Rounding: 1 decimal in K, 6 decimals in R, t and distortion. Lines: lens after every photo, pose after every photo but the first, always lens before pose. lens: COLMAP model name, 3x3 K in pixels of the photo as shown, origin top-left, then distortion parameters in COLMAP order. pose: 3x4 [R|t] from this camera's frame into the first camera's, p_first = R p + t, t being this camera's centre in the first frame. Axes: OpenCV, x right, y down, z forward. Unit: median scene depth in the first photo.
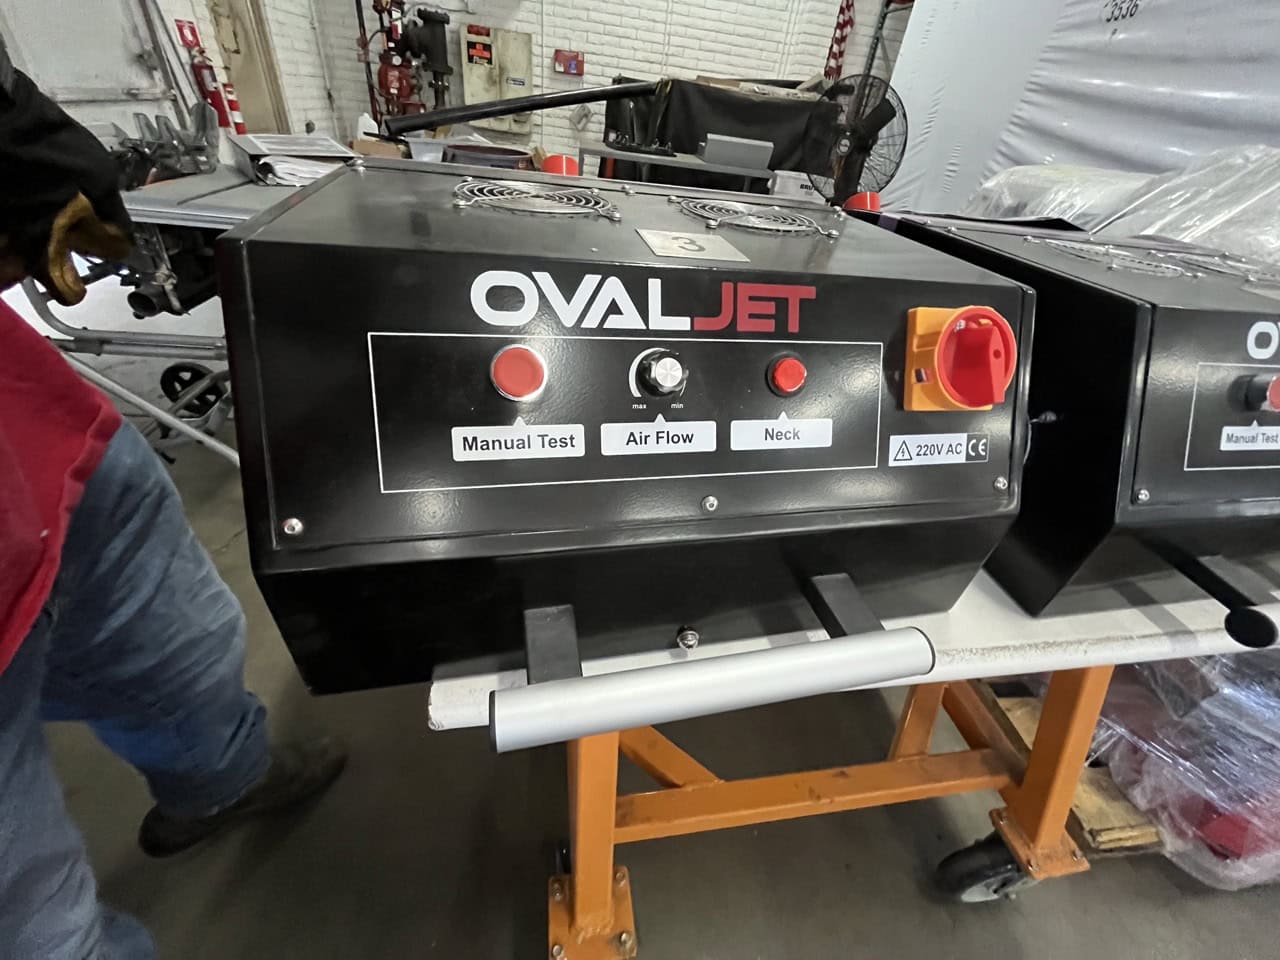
lens RADIAL K [[515.1, 0, 651.0], [0, 515.1, 473.2], [0, 0, 1]] dist [-0.000502, -0.000232]
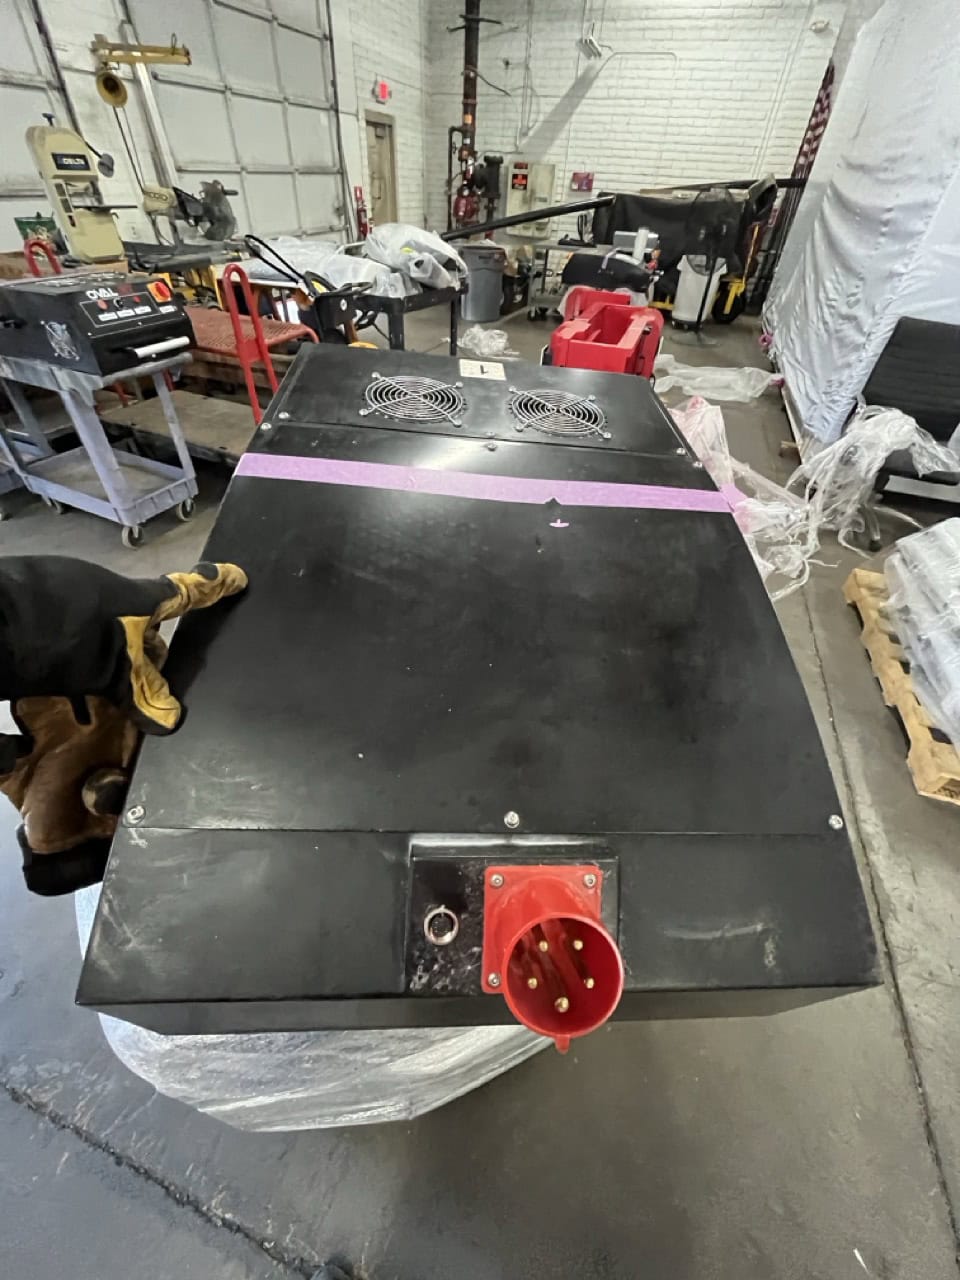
lens RADIAL K [[515.4, 0, 475.5], [0, 515.4, 629.2], [0, 0, 1]] dist [-0.002925, -0.000286]
pose [[0.904708, 0.219814, -0.364946, 0.388841], [-0.195193, 0.975284, 0.103545, 0.315288], [0.378687, -0.022443, 0.925253, -0.453591]]
